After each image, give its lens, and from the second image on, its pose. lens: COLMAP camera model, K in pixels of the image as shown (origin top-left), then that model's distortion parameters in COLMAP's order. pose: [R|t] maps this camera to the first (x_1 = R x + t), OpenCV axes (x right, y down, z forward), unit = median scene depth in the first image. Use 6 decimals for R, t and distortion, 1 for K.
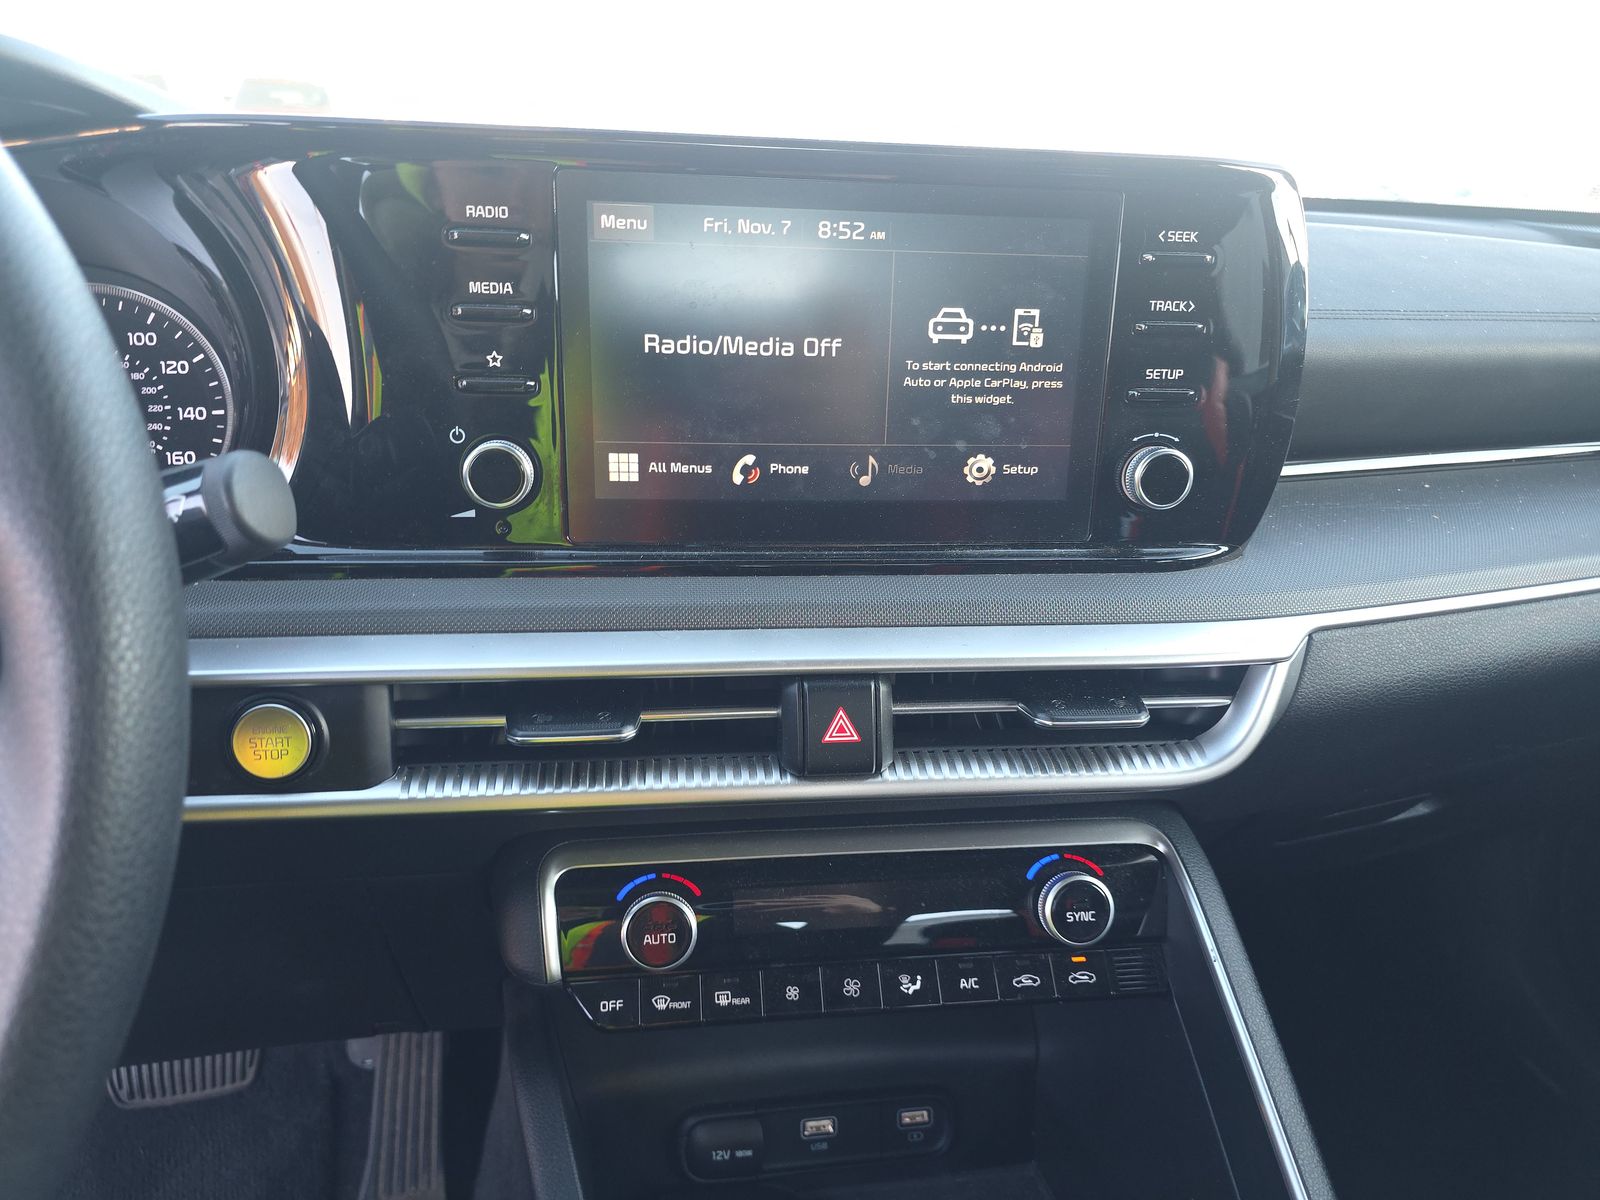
lens RADIAL K [[1094.0, 0, 801.8], [0, 1094.0, 644.5], [0, 0, 1]] dist [0.026857, -0.040284]
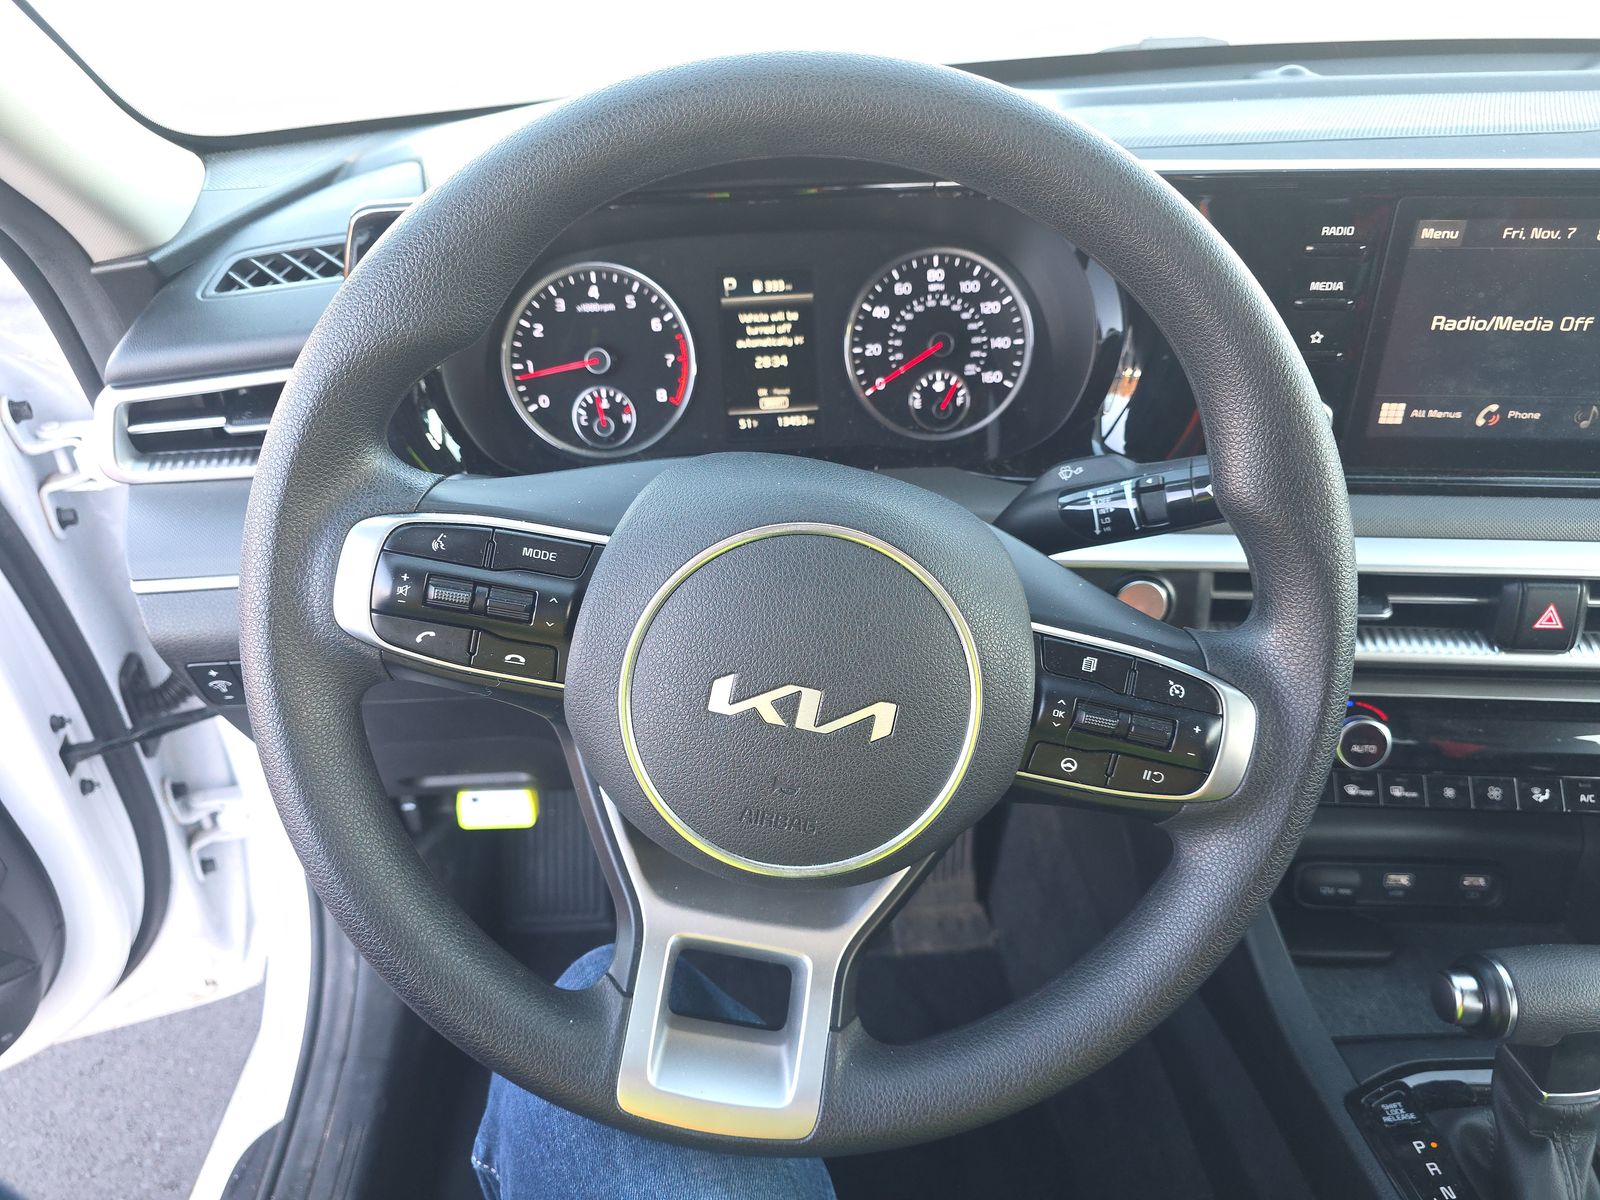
lens RADIAL K [[1094.0, 0, 801.8], [0, 1094.0, 644.5], [0, 0, 1]] dist [0.026857, -0.040284]
pose [[0.971714, 0.073345, -0.224482, -0.504063], [-0.019556, 0.972275, 0.233020, -0.173185], [0.235349, -0.222039, 0.946208, -0.469695]]
